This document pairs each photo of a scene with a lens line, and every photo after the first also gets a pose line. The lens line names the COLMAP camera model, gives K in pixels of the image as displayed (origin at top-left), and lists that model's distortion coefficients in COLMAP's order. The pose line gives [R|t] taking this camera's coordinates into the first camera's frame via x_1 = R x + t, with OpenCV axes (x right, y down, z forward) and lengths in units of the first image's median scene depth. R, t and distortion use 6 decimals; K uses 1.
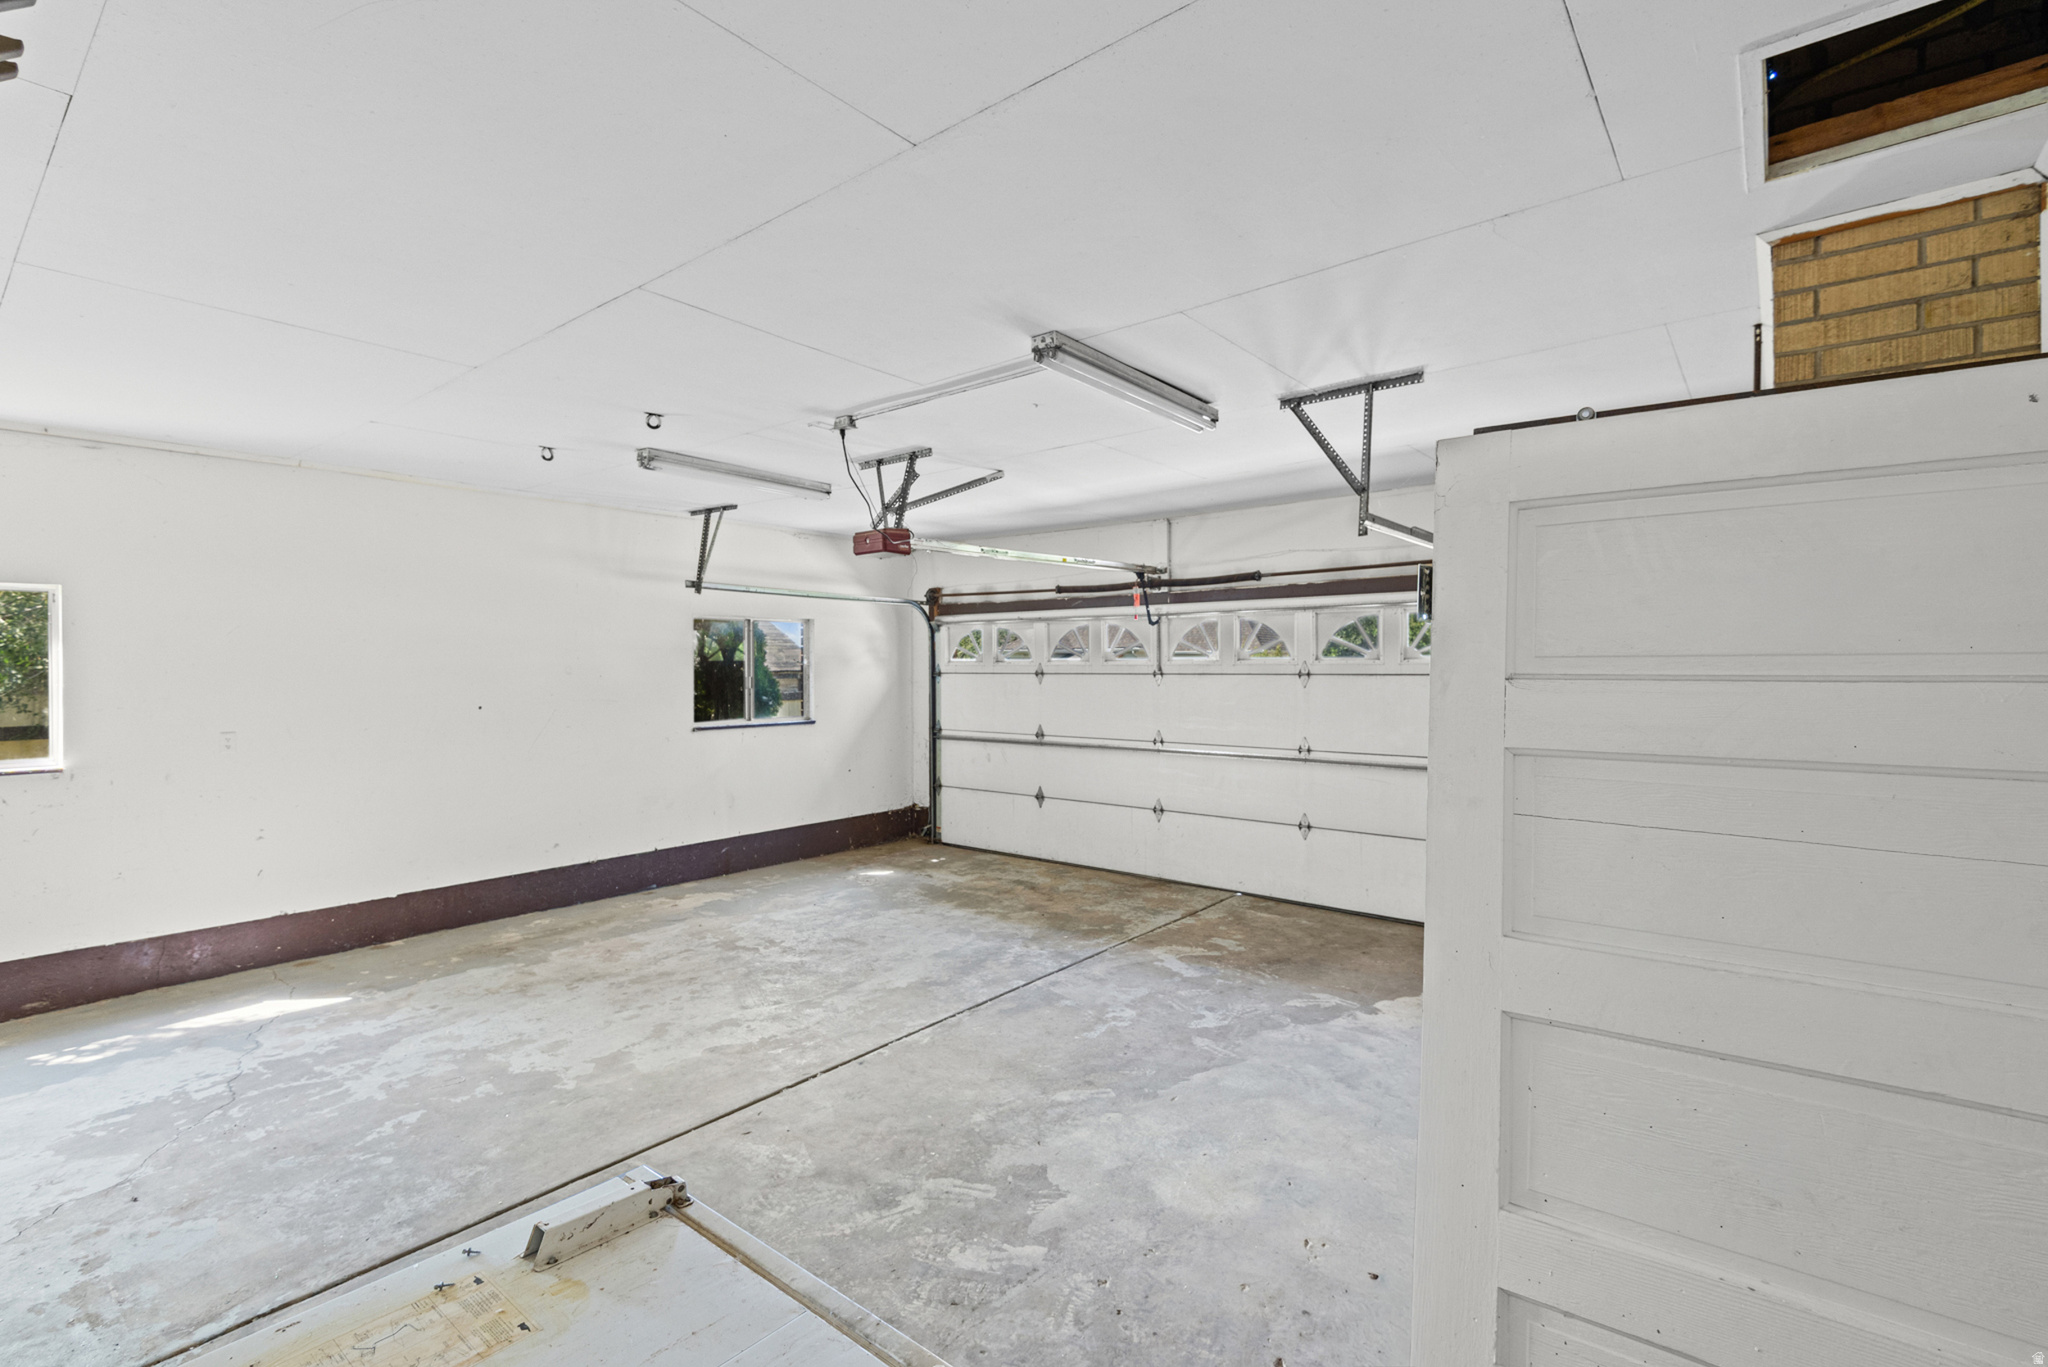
lens RADIAL K [[934.1, 0, 1024.0], [0, 934.1, 683.5], [0, 0, 1]] dist [0.000507, 0.000066]
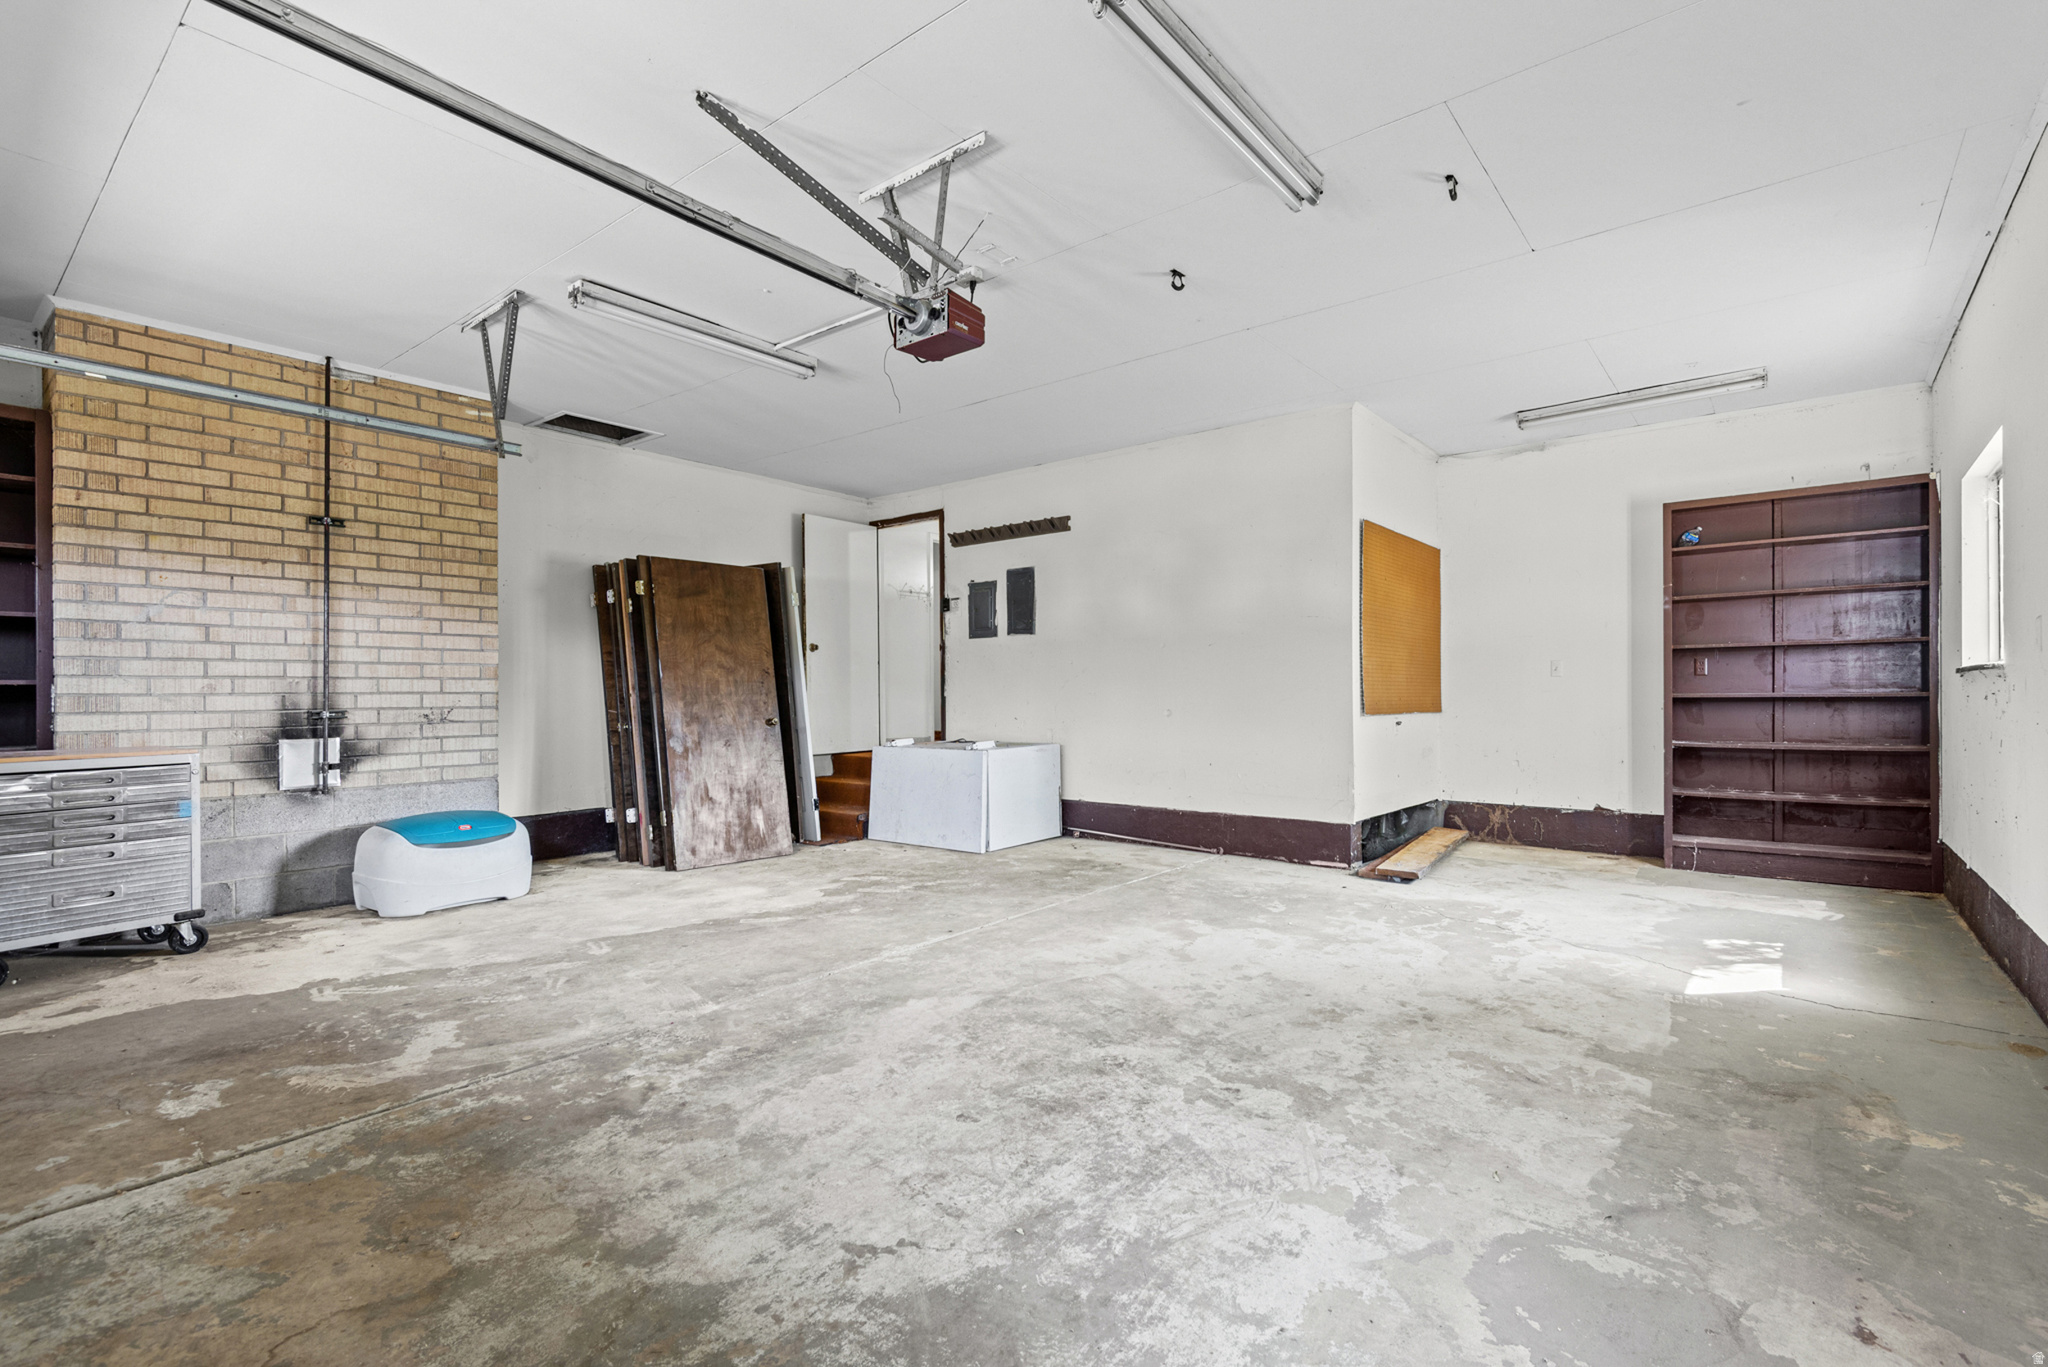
lens RADIAL K [[934.1, 0, 1024.0], [0, 934.1, 683.5], [0, 0, 1]] dist [0.000507, 0.000066]
pose [[-0.999974, 0.007060, 0.001381, -0.192802], [0.007073, 0.999927, 0.009817, 0.079416], [-0.001311, 0.009827, -0.999951, 1.518237]]
